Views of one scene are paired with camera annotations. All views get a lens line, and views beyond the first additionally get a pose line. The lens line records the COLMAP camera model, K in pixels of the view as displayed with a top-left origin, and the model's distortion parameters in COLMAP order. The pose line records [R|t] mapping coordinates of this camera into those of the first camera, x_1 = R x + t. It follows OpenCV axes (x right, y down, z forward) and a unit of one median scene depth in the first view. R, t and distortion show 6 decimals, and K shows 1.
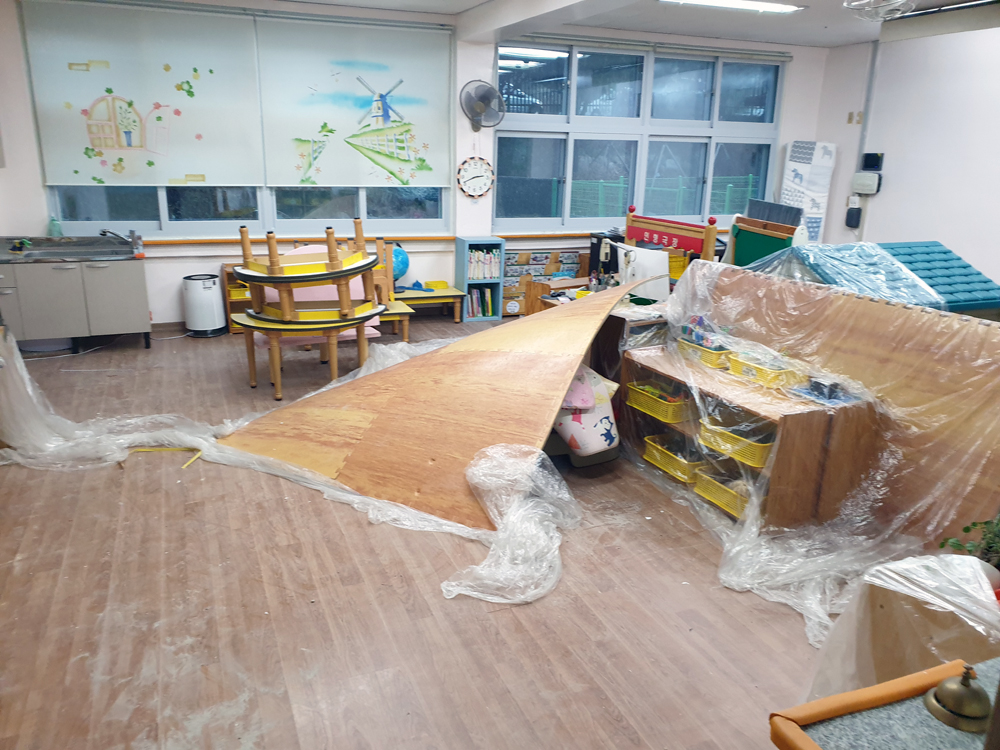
lens RADIAL K [[785.4, 0, 500.0], [0, 785.4, 375.0], [0, 0, 1]] dist [0.000951, -0.001871]
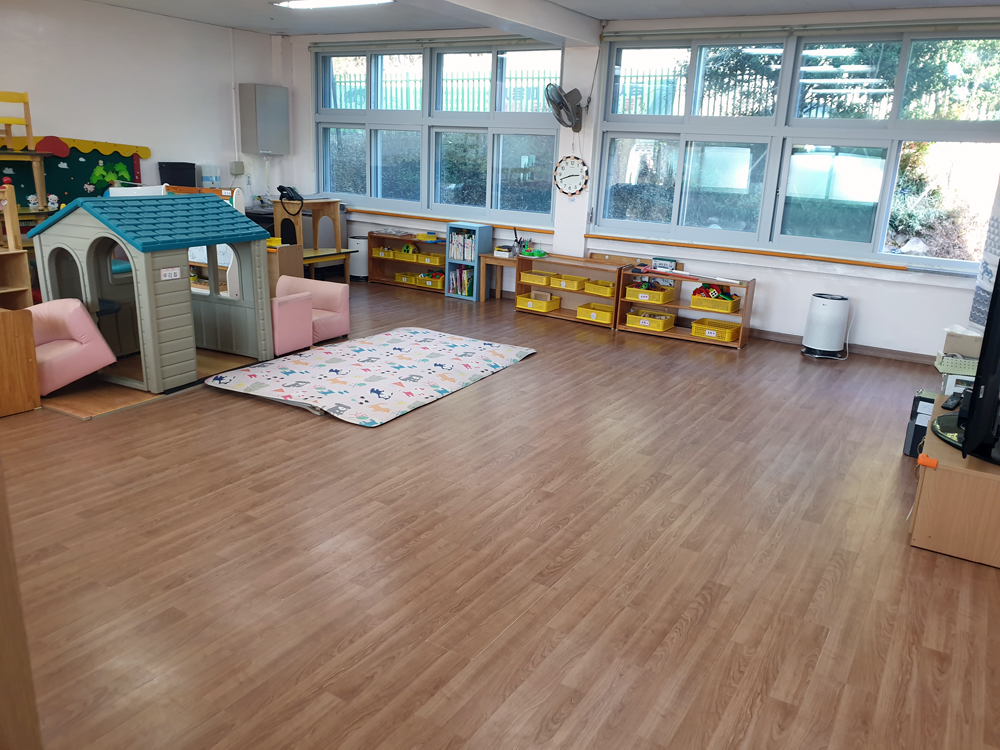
lens RADIAL K [[785.4, 0, 500.0], [0, 785.4, 375.0], [0, 0, 1]] dist [0.000951, -0.001871]
pose [[0.602647, 0.224194, -0.765868, 0.429950], [-0.246798, 0.965036, 0.088296, -0.036683], [0.758886, 0.135803, 0.636907, 0.167614]]
